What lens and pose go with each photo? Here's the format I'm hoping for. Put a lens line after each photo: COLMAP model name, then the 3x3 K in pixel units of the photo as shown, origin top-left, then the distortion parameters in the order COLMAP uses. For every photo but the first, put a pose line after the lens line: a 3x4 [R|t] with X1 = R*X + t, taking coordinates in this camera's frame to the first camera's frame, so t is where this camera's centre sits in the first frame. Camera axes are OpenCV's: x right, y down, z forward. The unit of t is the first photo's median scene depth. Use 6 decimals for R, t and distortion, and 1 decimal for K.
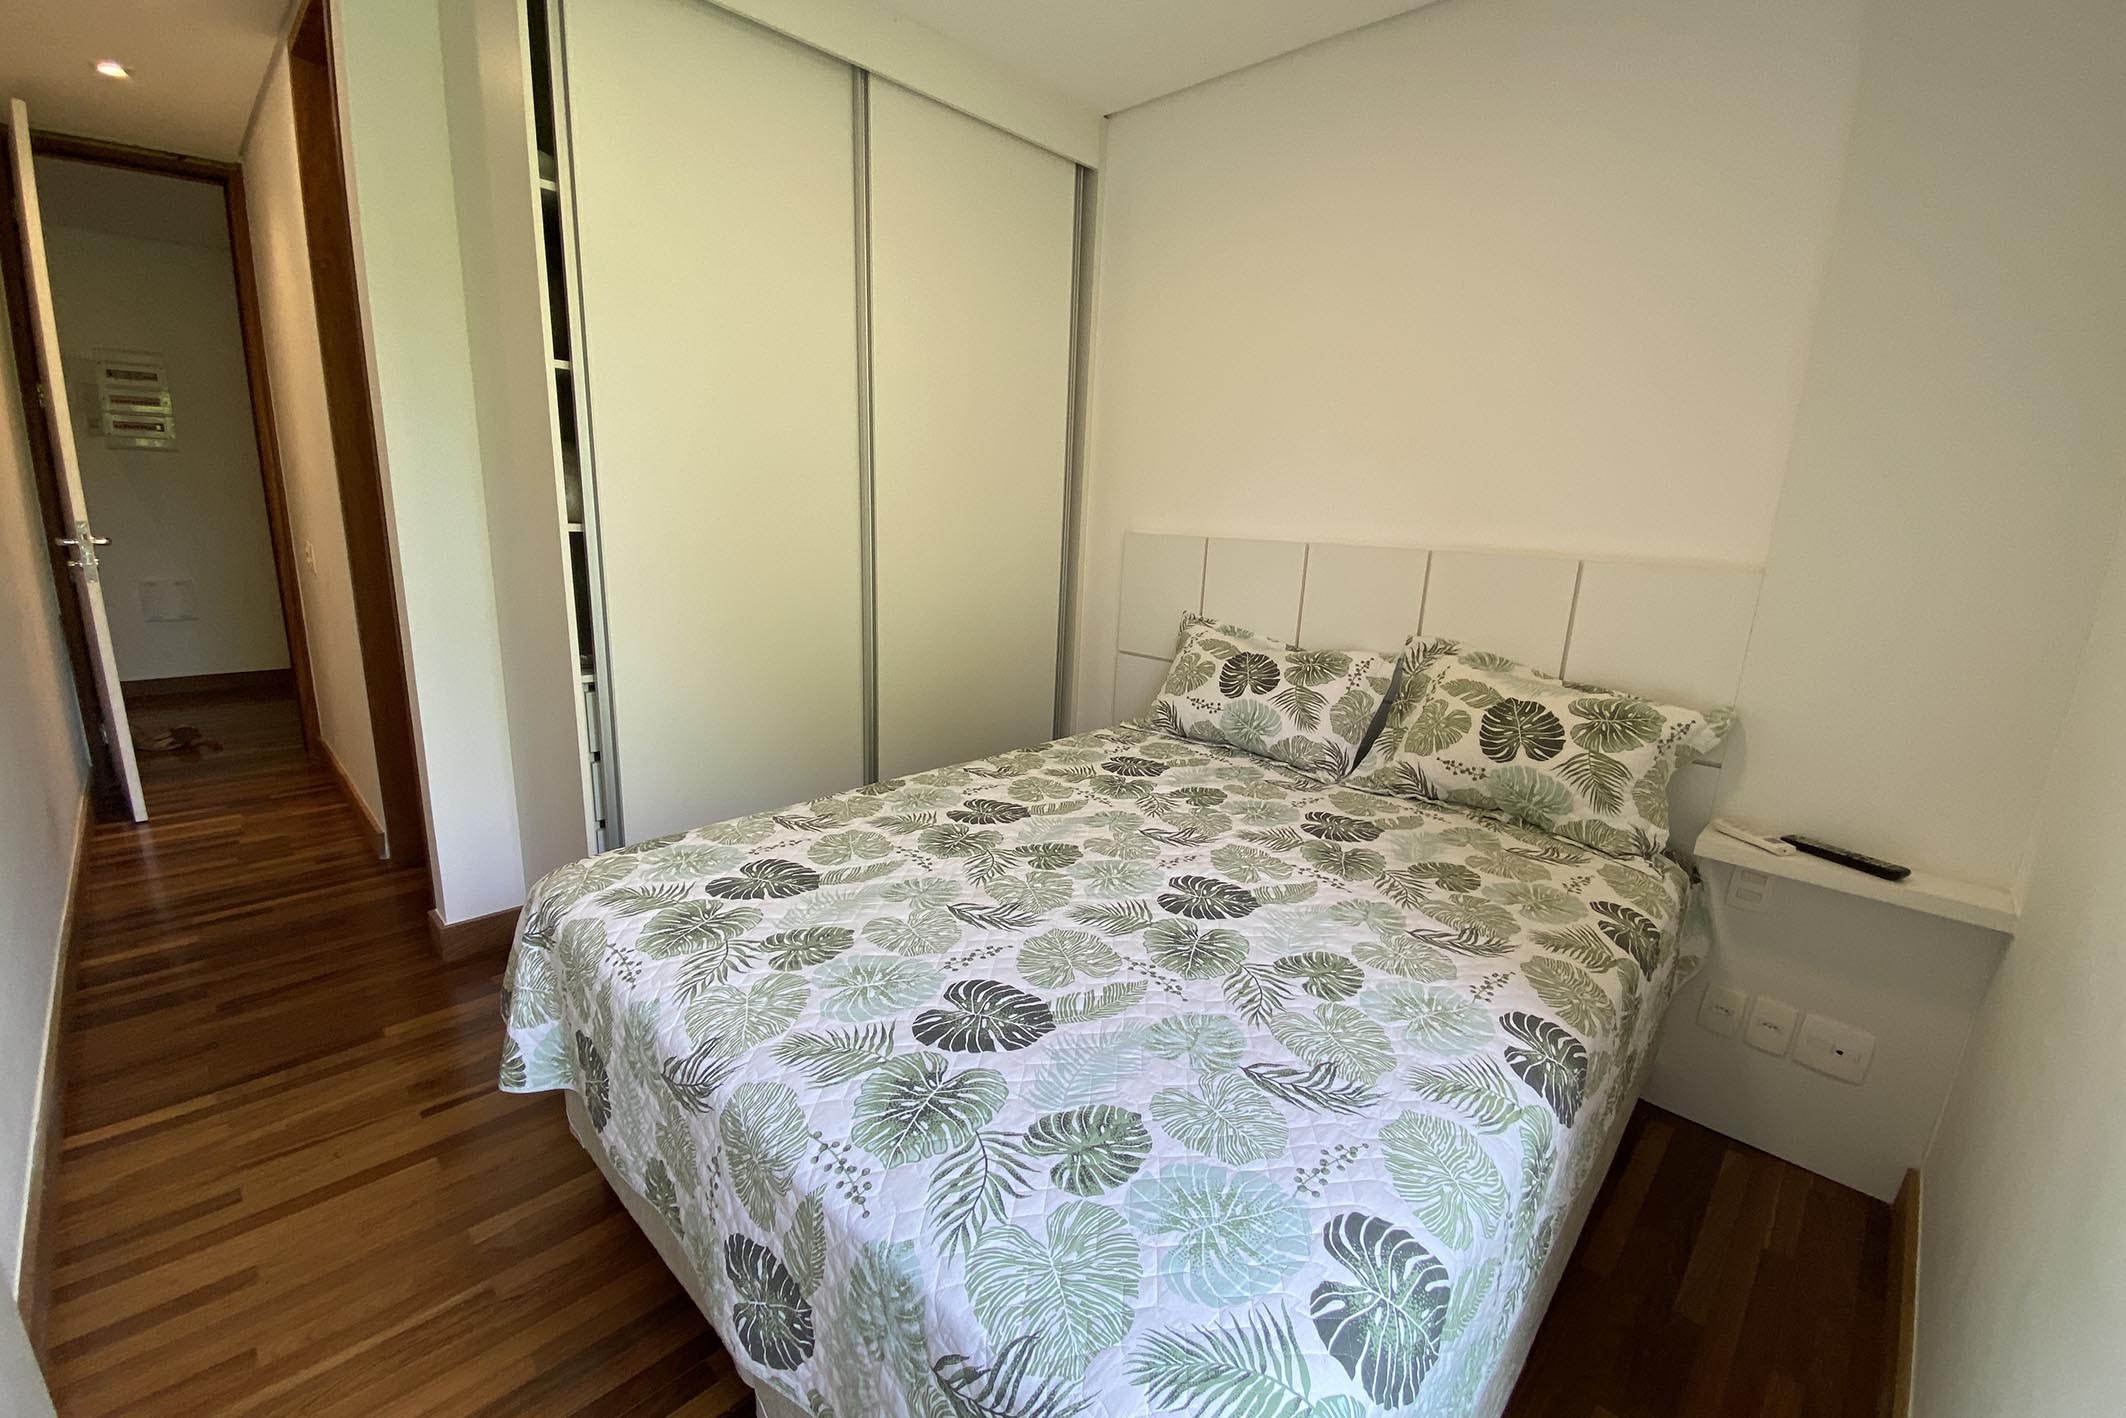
lens RADIAL K [[862.5, 0, 1107.8], [0, 862.5, 784.6], [0, 0, 1]] dist [0.064578, -0.028470]
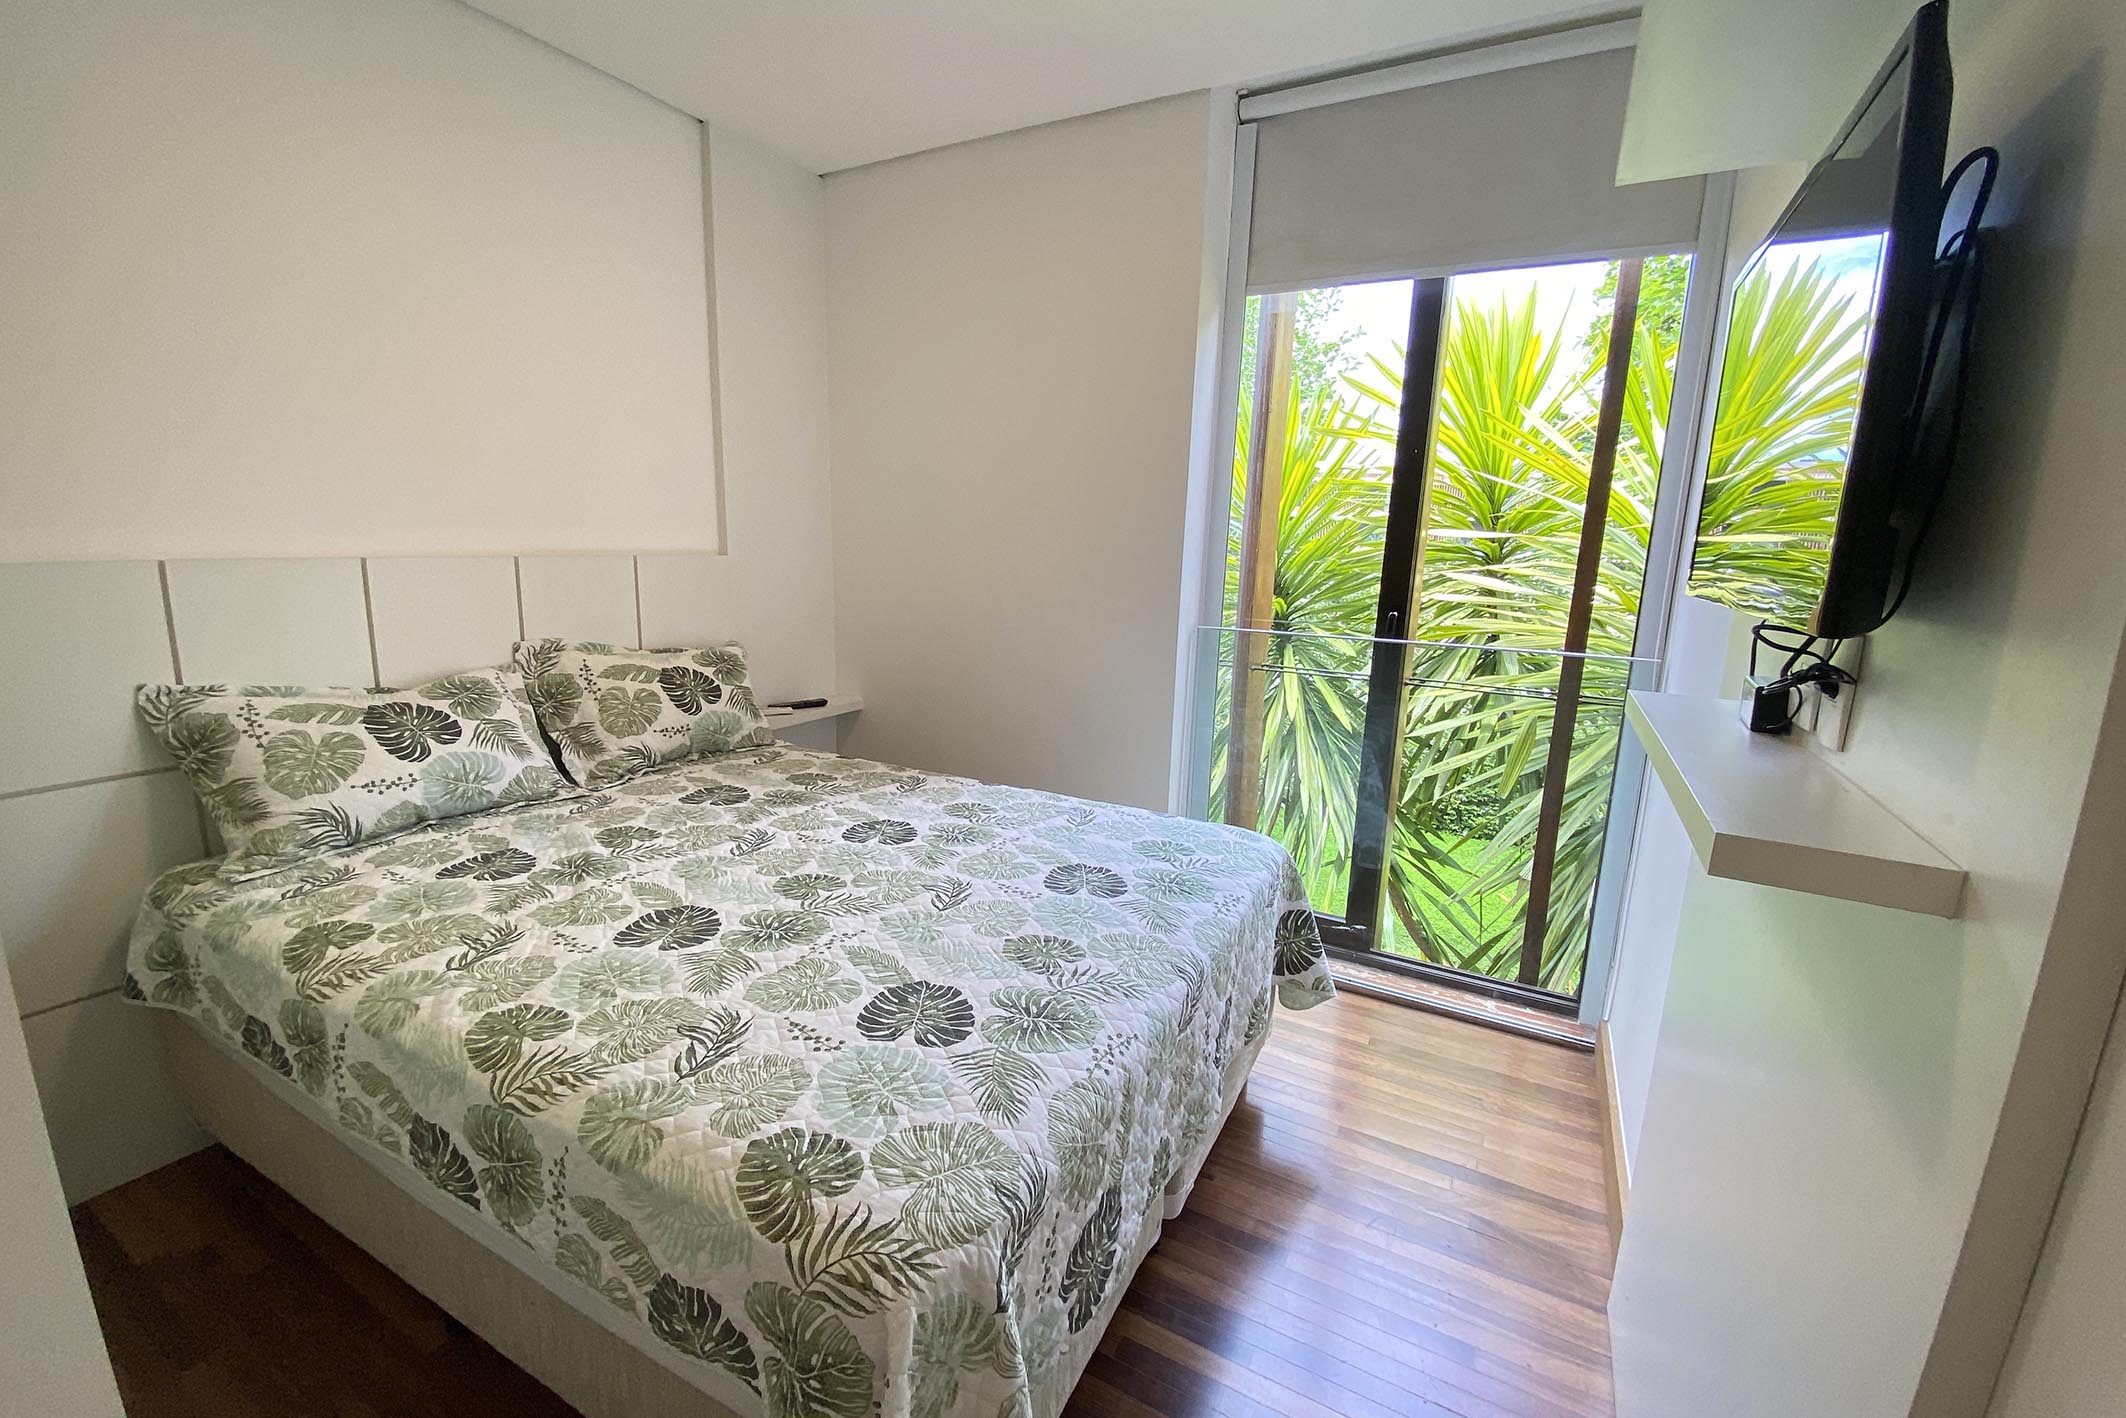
lens RADIAL K [[861.9, 0, 1052.7], [0, 861.9, 707.3], [0, 0, 1]] dist [0.035788, -0.028590]
pose [[-0.264142, -0.236529, 0.935031, -0.901065], [0.256380, 0.917364, 0.304486, -0.296087], [-0.929784, 0.320151, -0.181674, 0.758791]]
